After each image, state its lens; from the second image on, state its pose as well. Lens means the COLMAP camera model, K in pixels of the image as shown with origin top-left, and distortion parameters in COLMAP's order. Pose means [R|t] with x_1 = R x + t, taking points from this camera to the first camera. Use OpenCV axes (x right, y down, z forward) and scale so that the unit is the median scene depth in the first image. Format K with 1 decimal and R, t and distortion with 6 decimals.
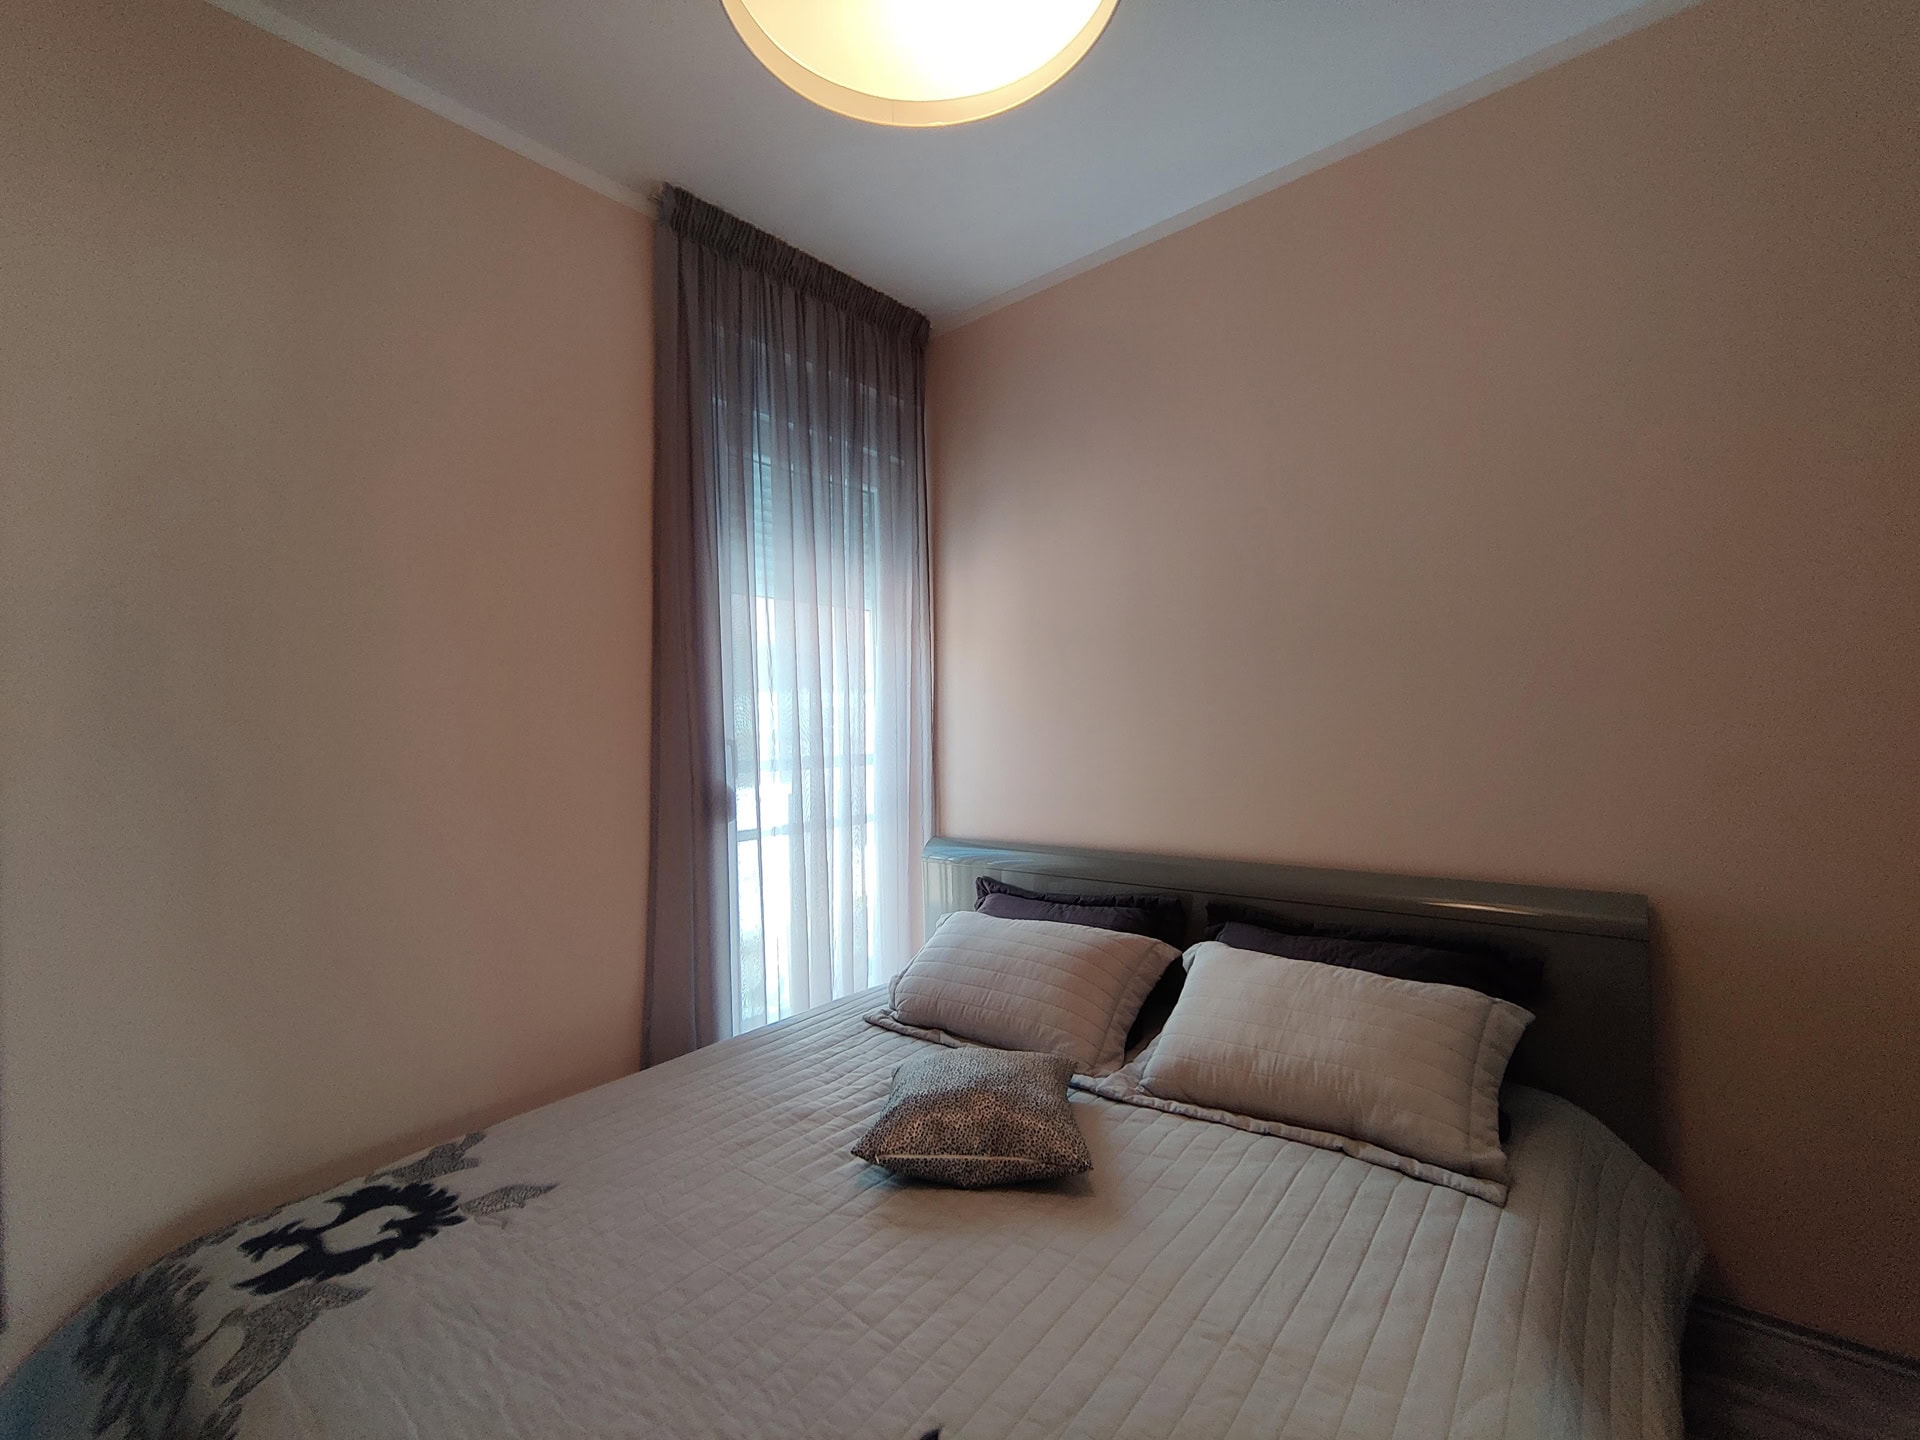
lens RADIAL K [[815.4, 0, 965.4], [0, 815.4, 713.8], [0, 0, 1]] dist [0.001031, 0.000099]
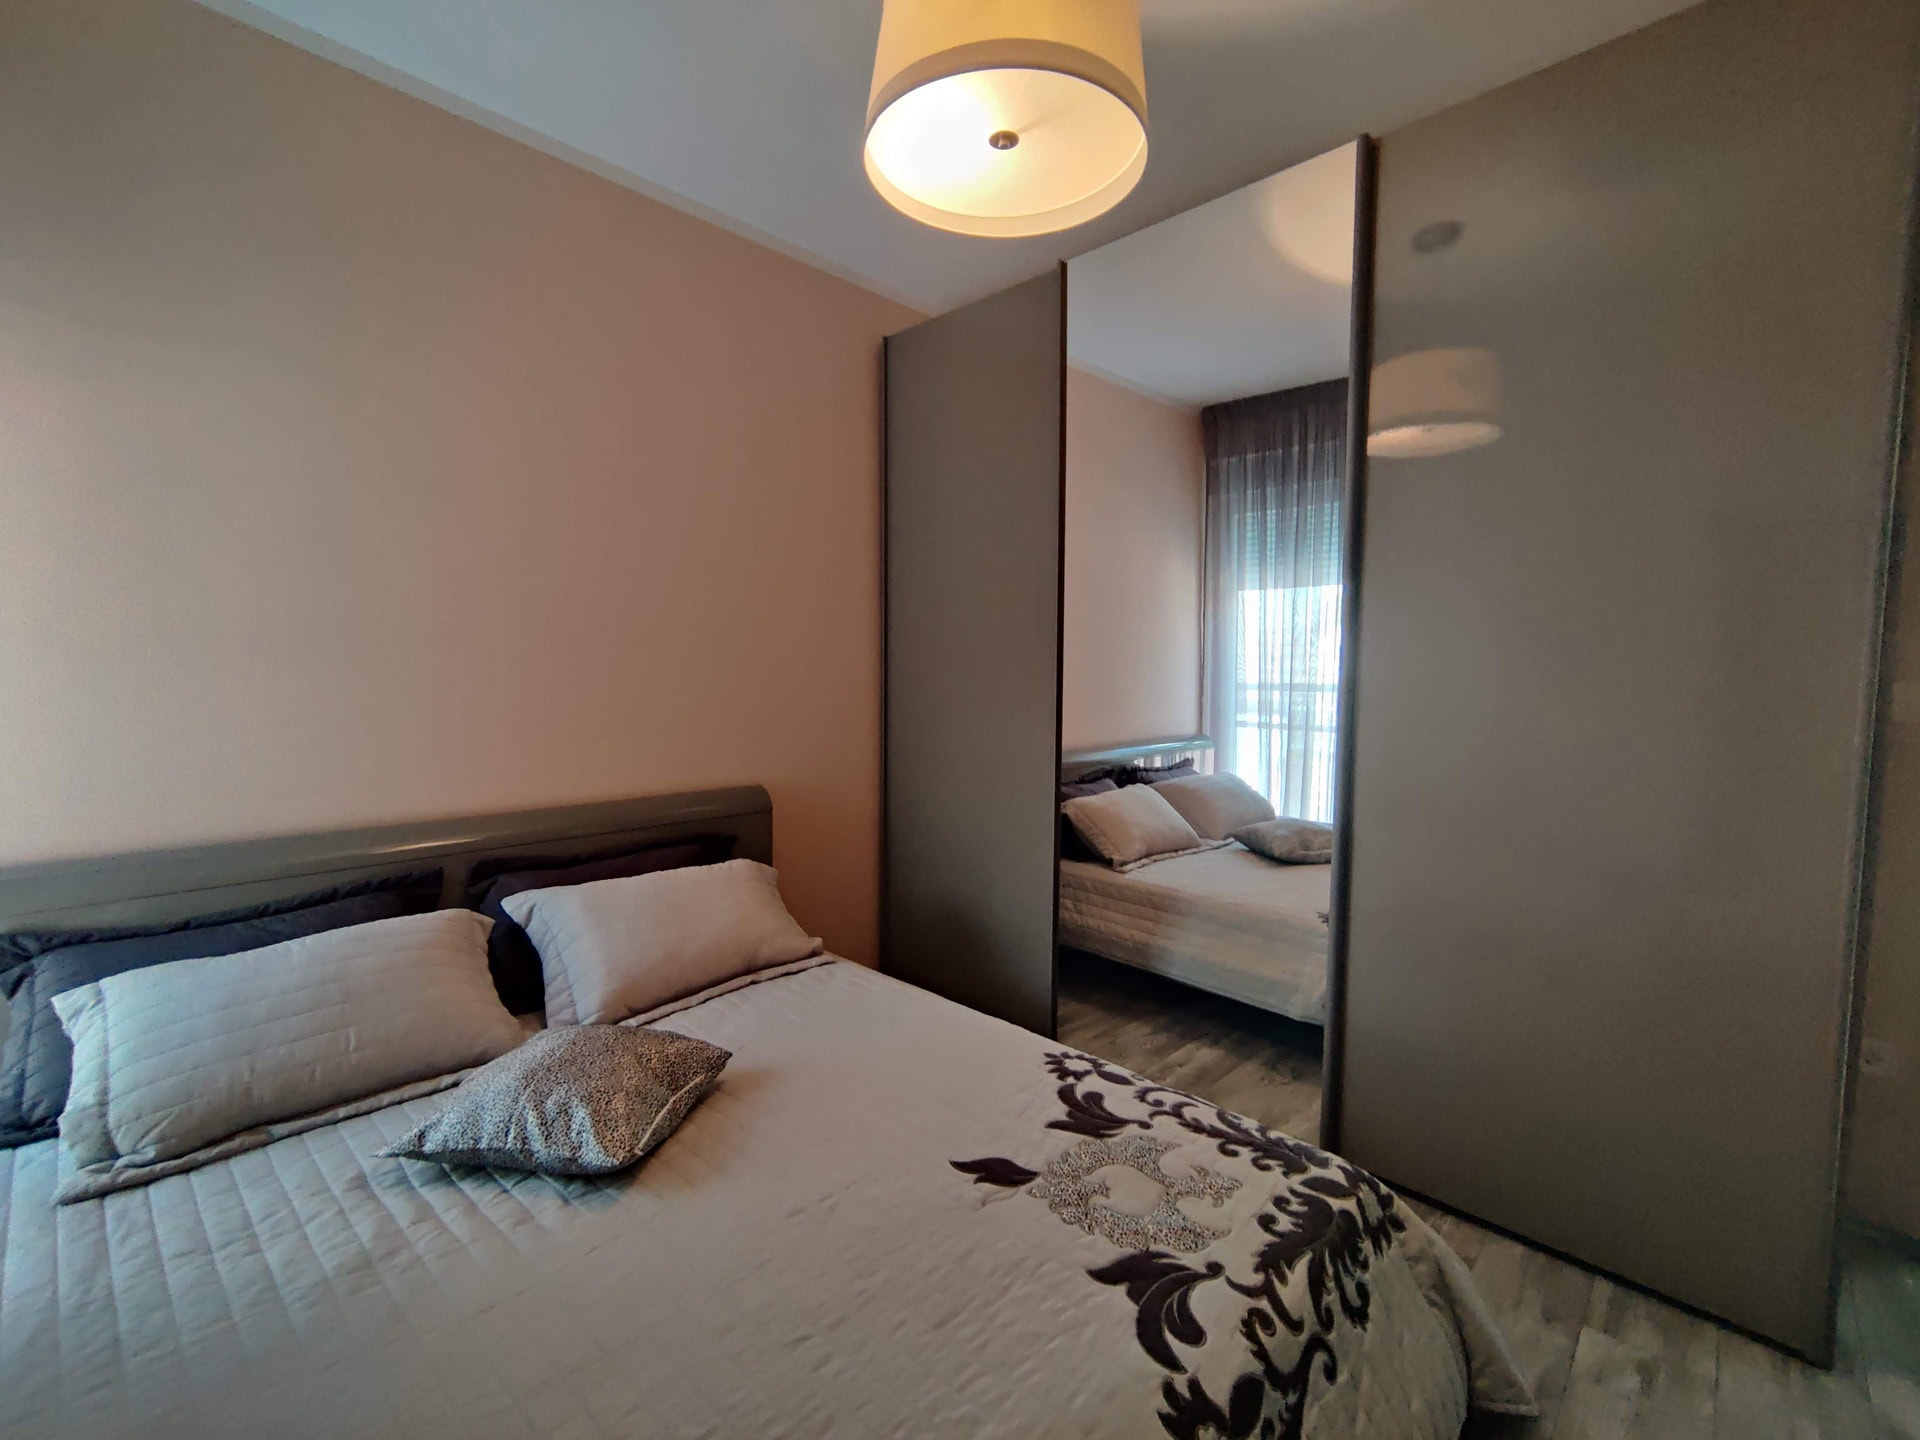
lens RADIAL K [[831.7, 0, 962.0], [0, 831.7, 721.4], [0, 0, 1]] dist [-0.001160, 0.000084]
pose [[0.073117, -0.035917, 0.996676, -0.853015], [-0.029781, 0.998827, 0.038179, 0.022808], [-0.996879, -0.032474, 0.071962, 0.519005]]
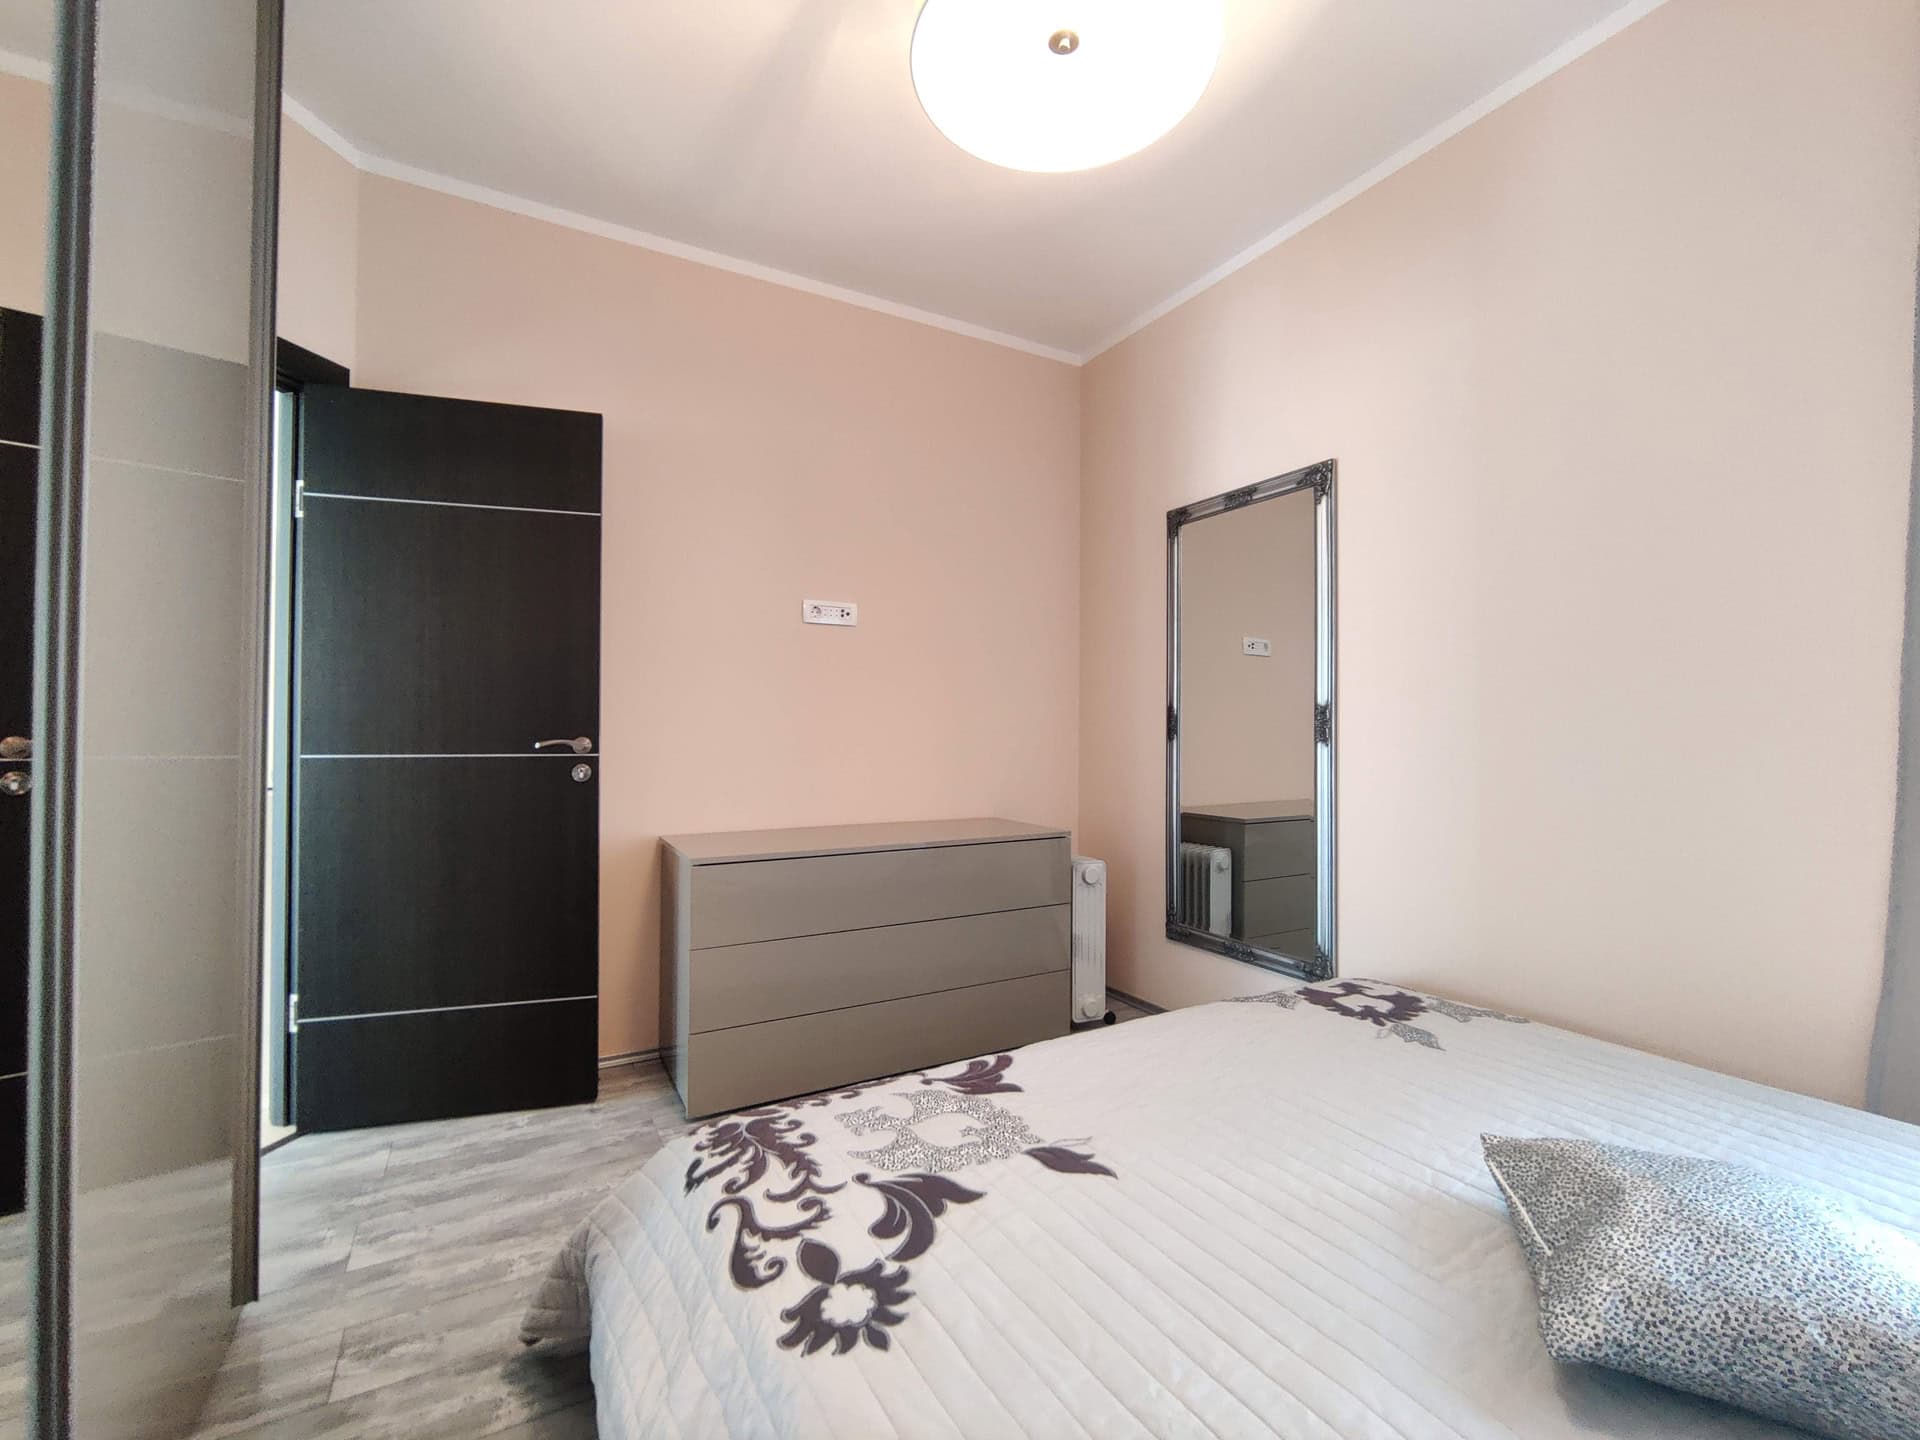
lens RADIAL K [[826.9, 0, 955.0], [0, 826.9, 725.7], [0, 0, 1]] dist [-0.000180, 0.000489]
pose [[-0.360364, 0.019090, -0.932616, 0.710898], [0.025458, 0.999619, 0.010625, 0.094610], [0.932464, -0.019913, -0.360713, 0.717457]]
